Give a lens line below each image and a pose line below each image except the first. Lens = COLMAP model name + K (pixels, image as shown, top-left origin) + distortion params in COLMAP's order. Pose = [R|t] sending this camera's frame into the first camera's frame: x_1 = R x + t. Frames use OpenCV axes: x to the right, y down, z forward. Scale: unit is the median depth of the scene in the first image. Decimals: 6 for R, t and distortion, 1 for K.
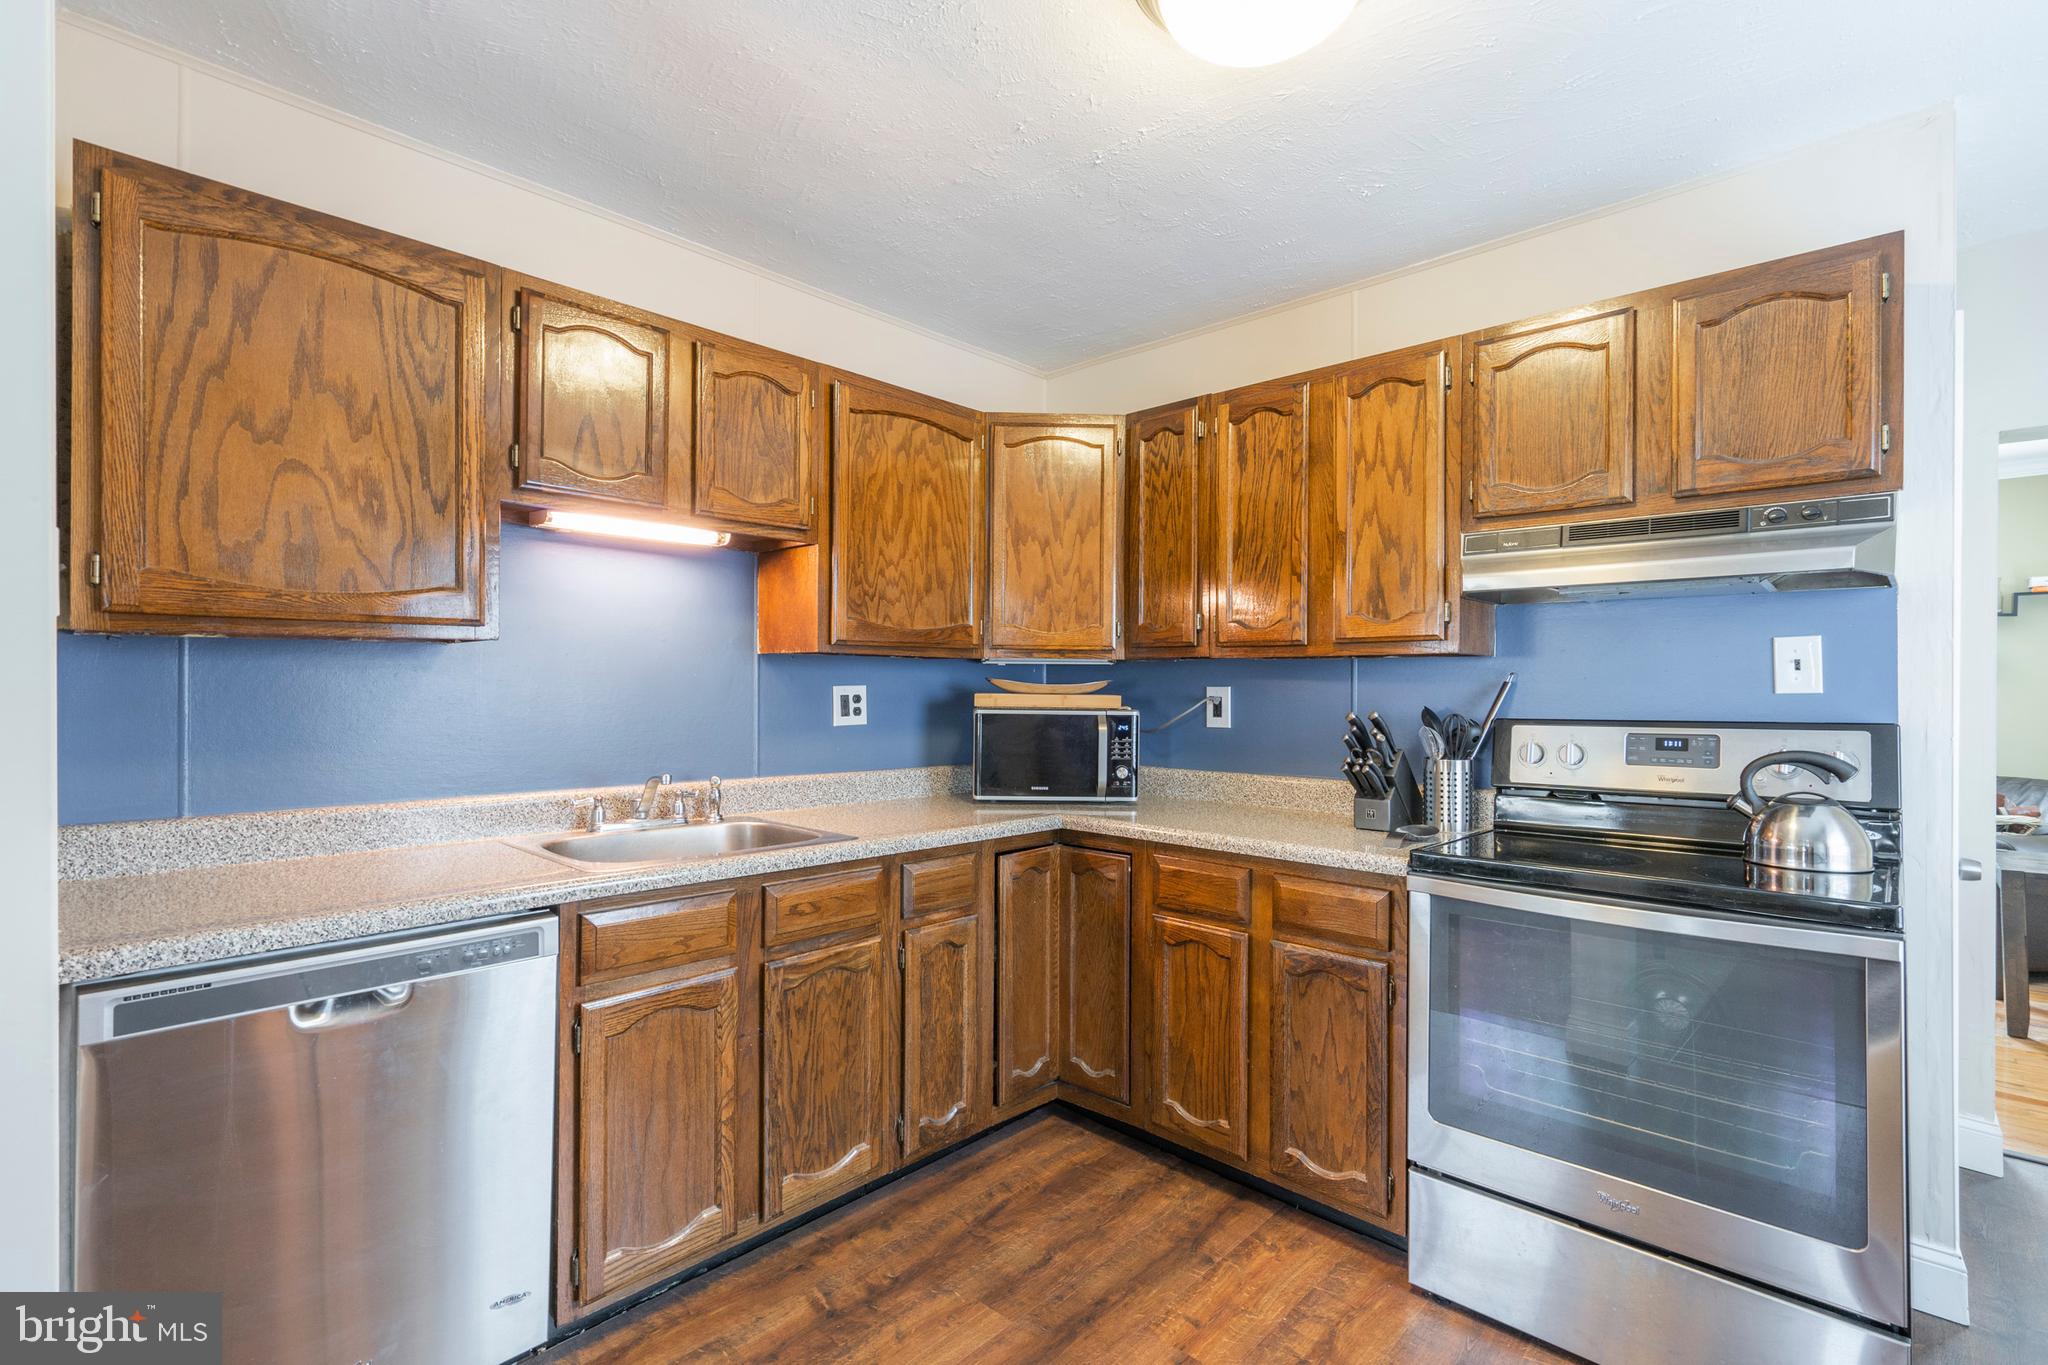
lens RADIAL K [[927.7, 0, 1018.2], [0, 927.7, 681.6], [0, 0, 1]] dist [-0.019220, 0.007198]
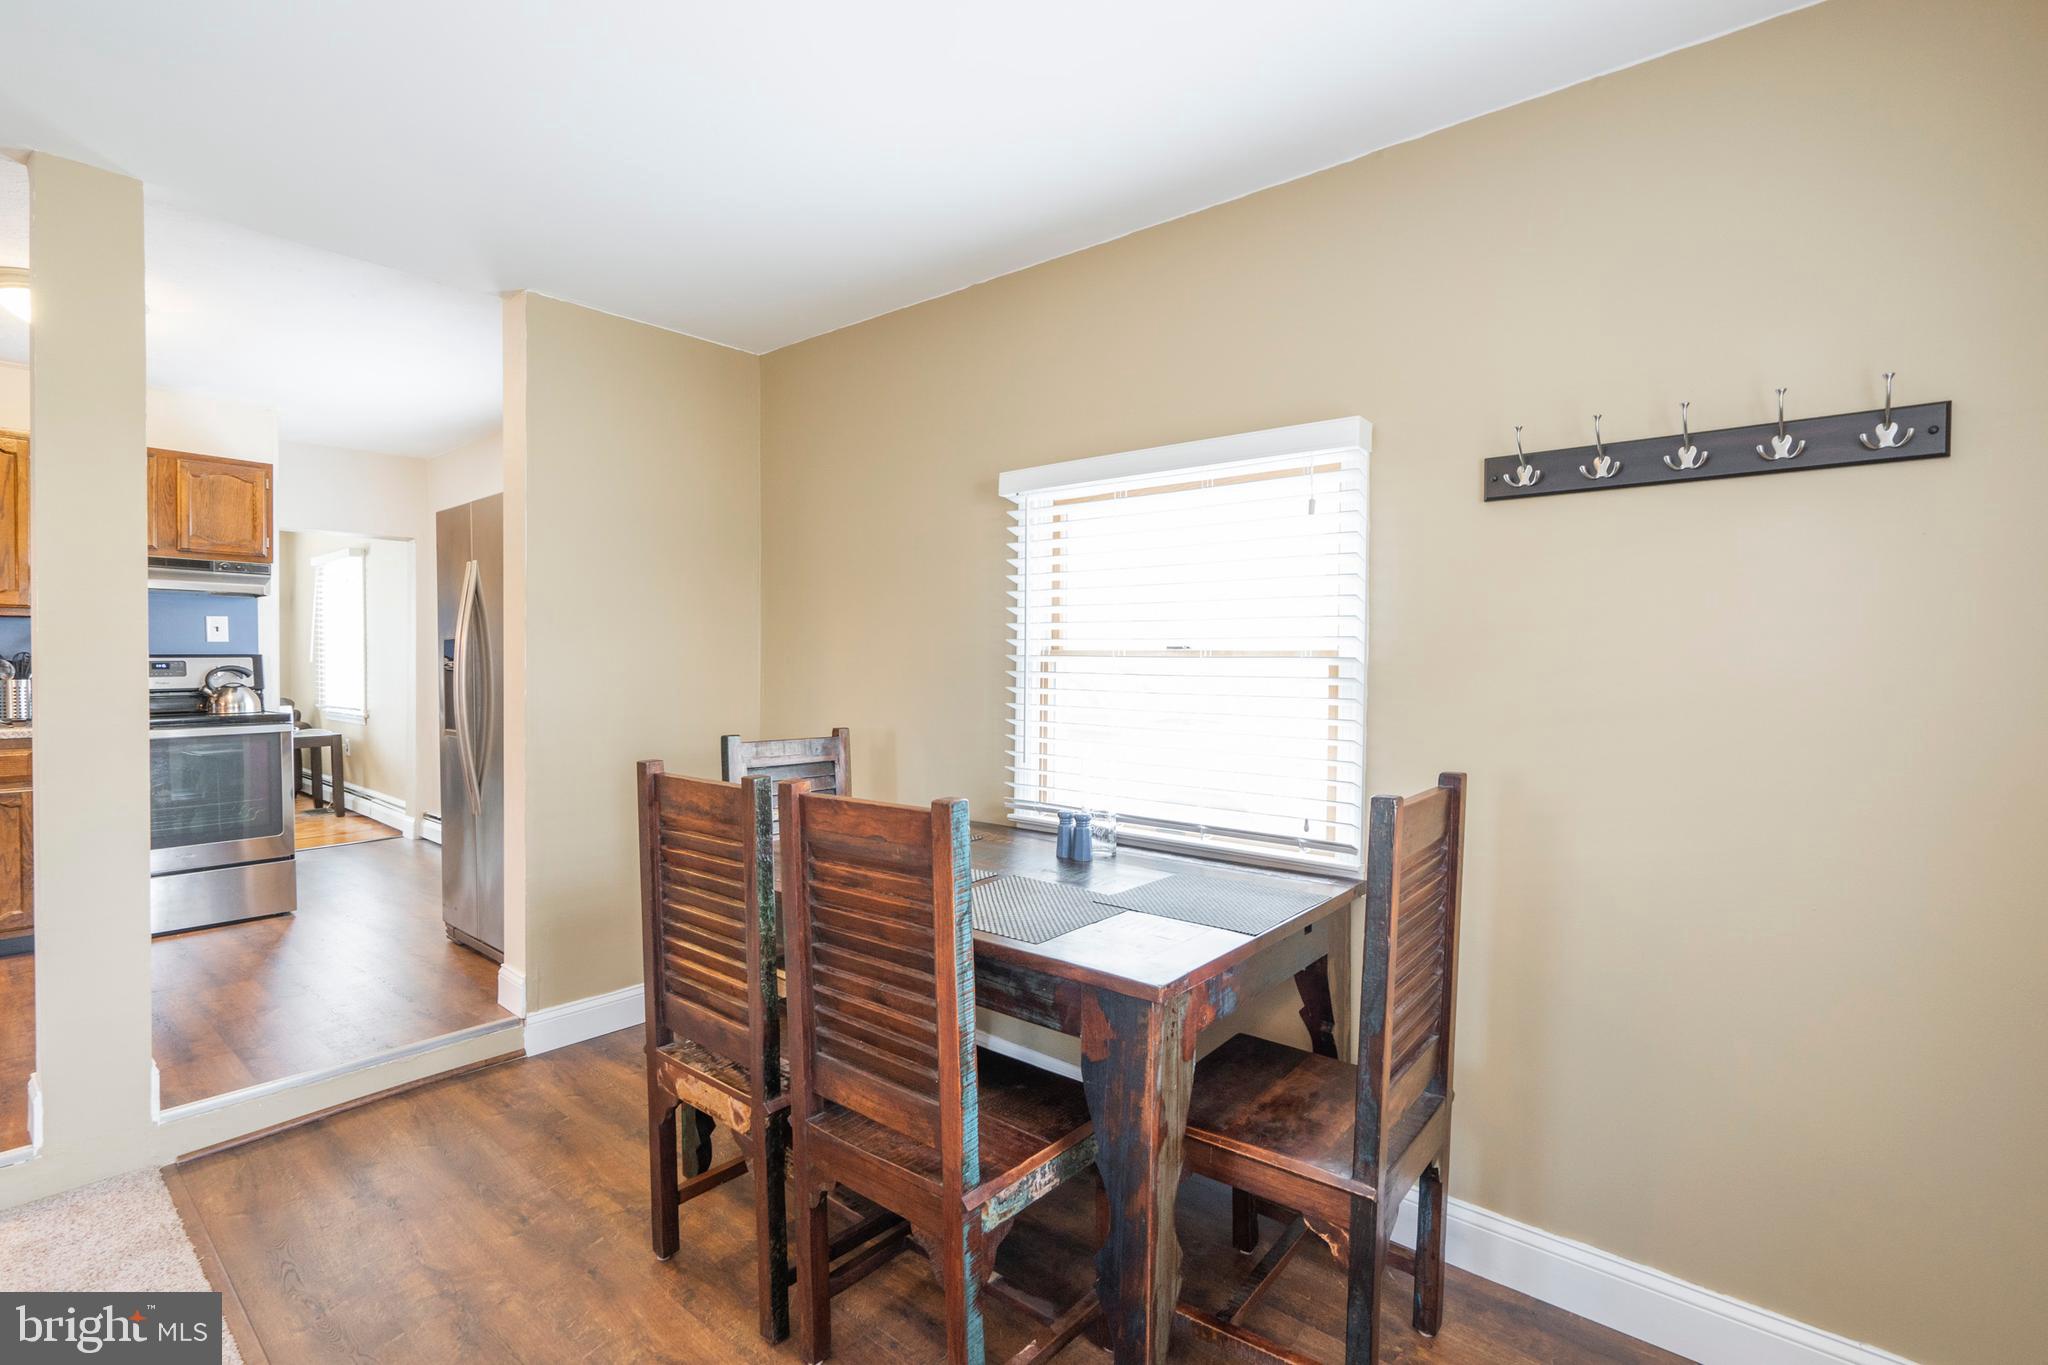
lens RADIAL K [[927.7, 0, 1018.2], [0, 927.7, 681.6], [0, 0, 1]] dist [-0.019220, 0.007198]
pose [[-0.056633, -0.024210, 0.998101, -1.306369], [-0.010770, 0.999663, 0.023637, 0.031043], [-0.998337, -0.009411, -0.056874, -0.717137]]
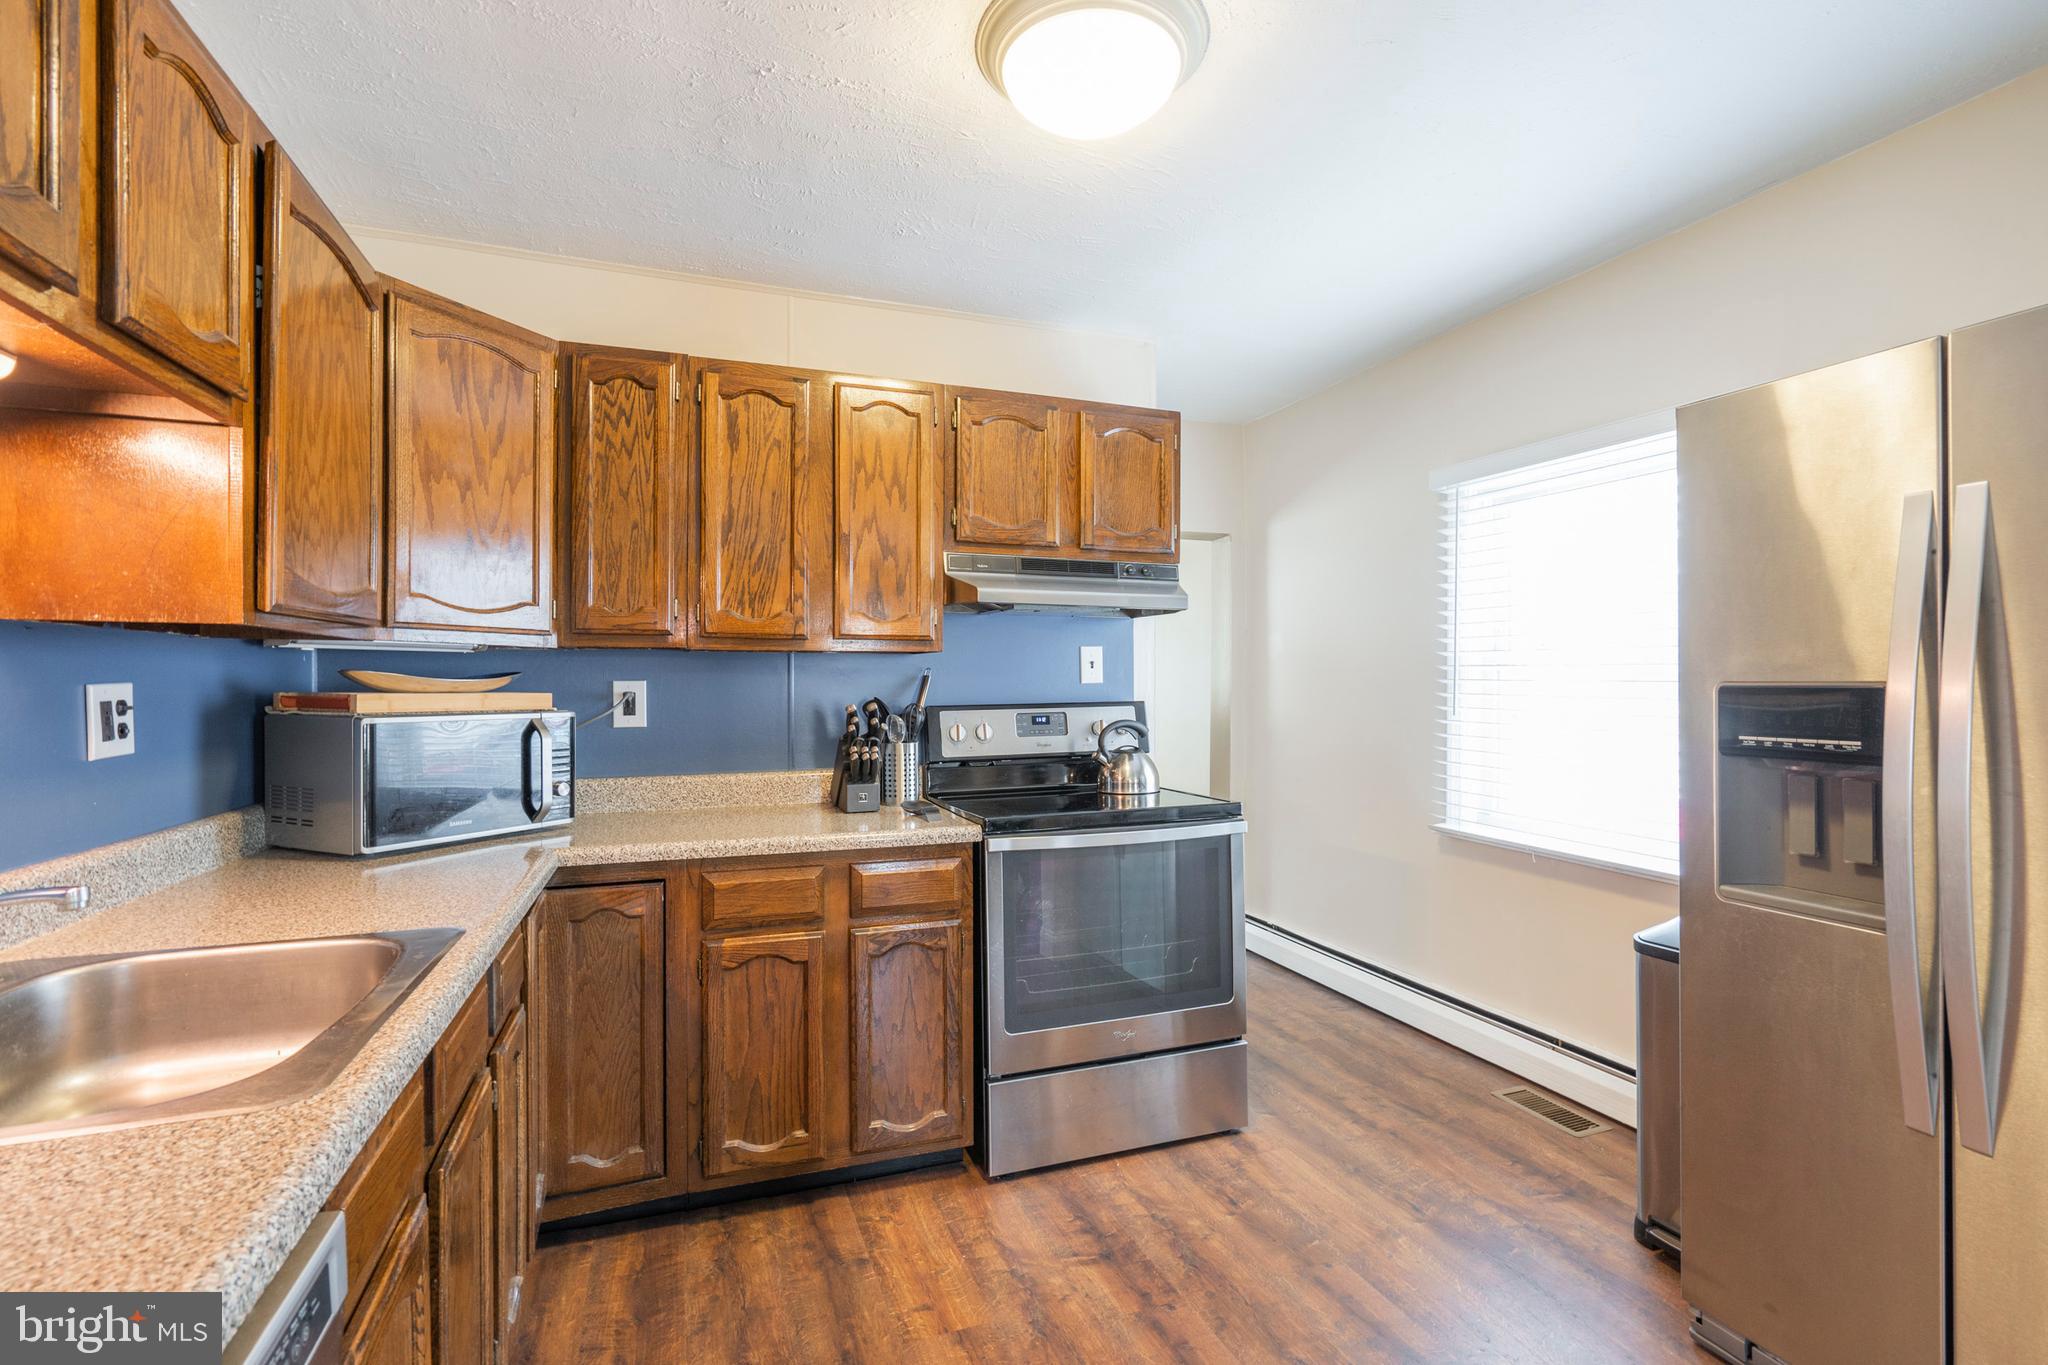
lens RADIAL K [[927.7, 0, 1018.2], [0, 927.7, 681.6], [0, 0, 1]] dist [-0.019220, 0.007198]
pose [[0.446393, -0.007529, 0.894805, -0.527833], [-0.002193, 0.999952, 0.009508, -0.003893], [-0.894834, -0.006206, 0.446355, 0.362415]]
